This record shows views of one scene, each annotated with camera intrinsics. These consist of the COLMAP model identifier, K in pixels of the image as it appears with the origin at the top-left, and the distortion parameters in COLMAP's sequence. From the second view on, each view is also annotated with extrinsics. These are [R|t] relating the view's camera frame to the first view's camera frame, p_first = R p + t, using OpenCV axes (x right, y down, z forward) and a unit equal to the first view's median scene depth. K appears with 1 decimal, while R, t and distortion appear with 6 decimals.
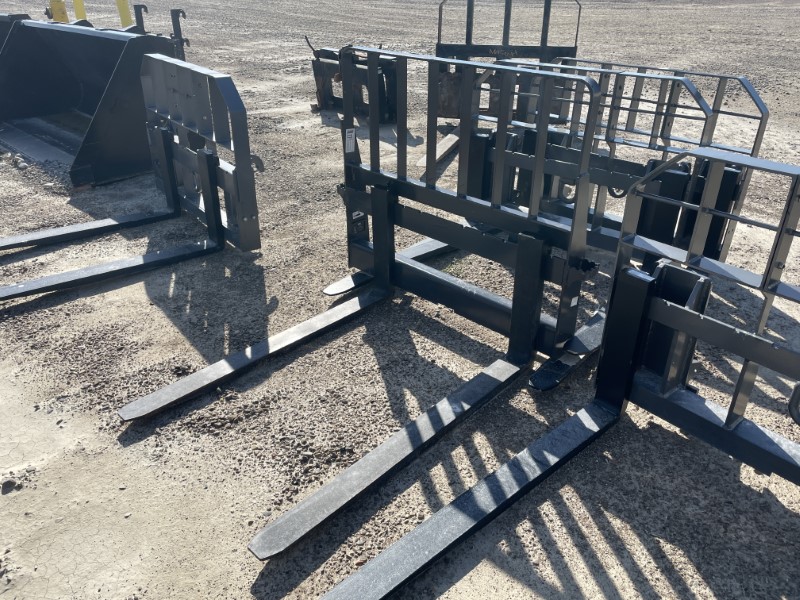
lens RADIAL K [[618.8, 0, 400.0], [0, 618.8, 300.0], [0, 0, 1]] dist [0.064899, 0.001531]
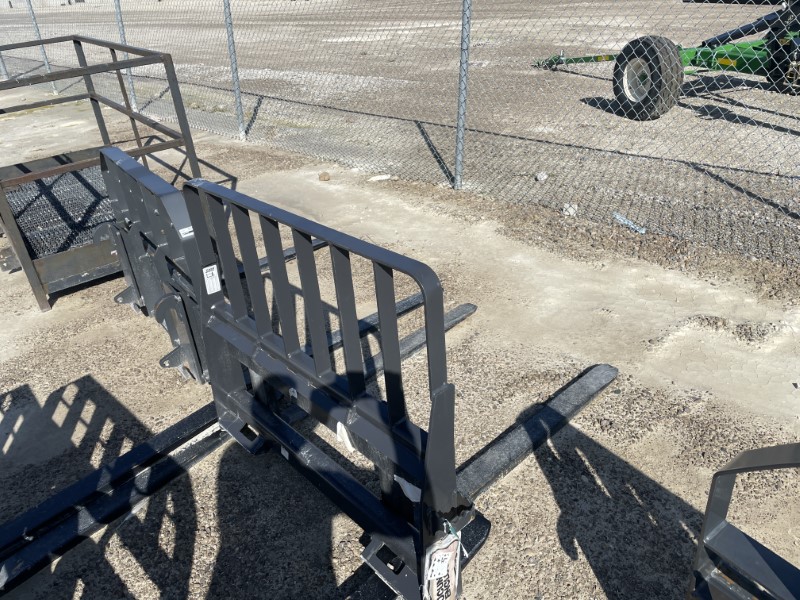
lens RADIAL K [[608.6, 0, 400.0], [0, 608.6, 300.0], [0, 0, 1]] dist [-0.000523, -0.007762]
pose [[-0.995571, 0.036885, 0.086472, -0.124194], [0.092939, 0.524561, 0.846285, -0.998795], [-0.014145, 0.850574, -0.525666, 1.584277]]
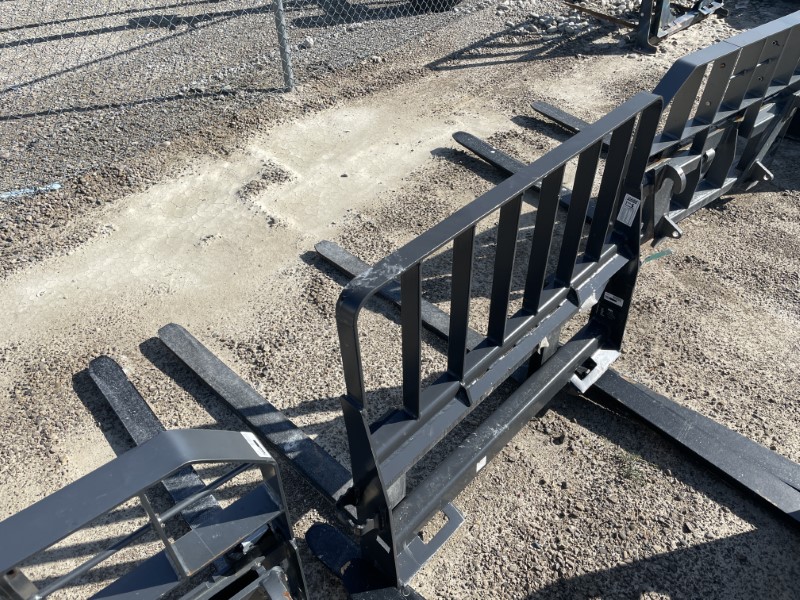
lens RADIAL K [[608.6, 0, 400.0], [0, 608.6, 300.0], [0, 0, 1]] dist [-0.000523, -0.007762]
pose [[0.002826, 0.666978, -0.745072, 0.657418], [-0.478994, 0.654943, 0.584478, -0.617166], [0.877813, 0.355234, 0.321329, 0.794550]]
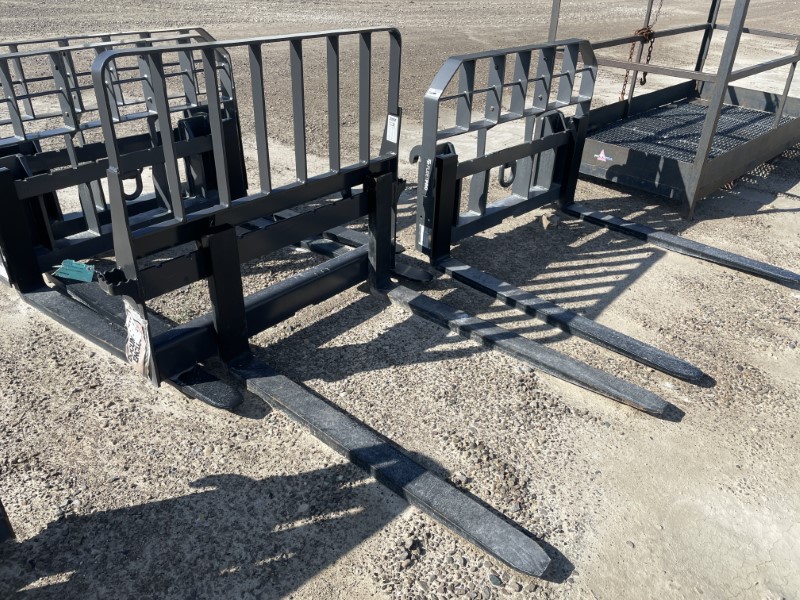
lens RADIAL K [[608.6, 0, 400.0], [0, 608.6, 300.0], [0, 0, 1]] dist [-0.000523, -0.007762]
pose [[-0.067077, -0.516764, 0.853496, -0.895286], [0.449237, 0.748167, 0.488296, -0.479048], [-0.890891, 0.416176, 0.181964, 0.916039]]
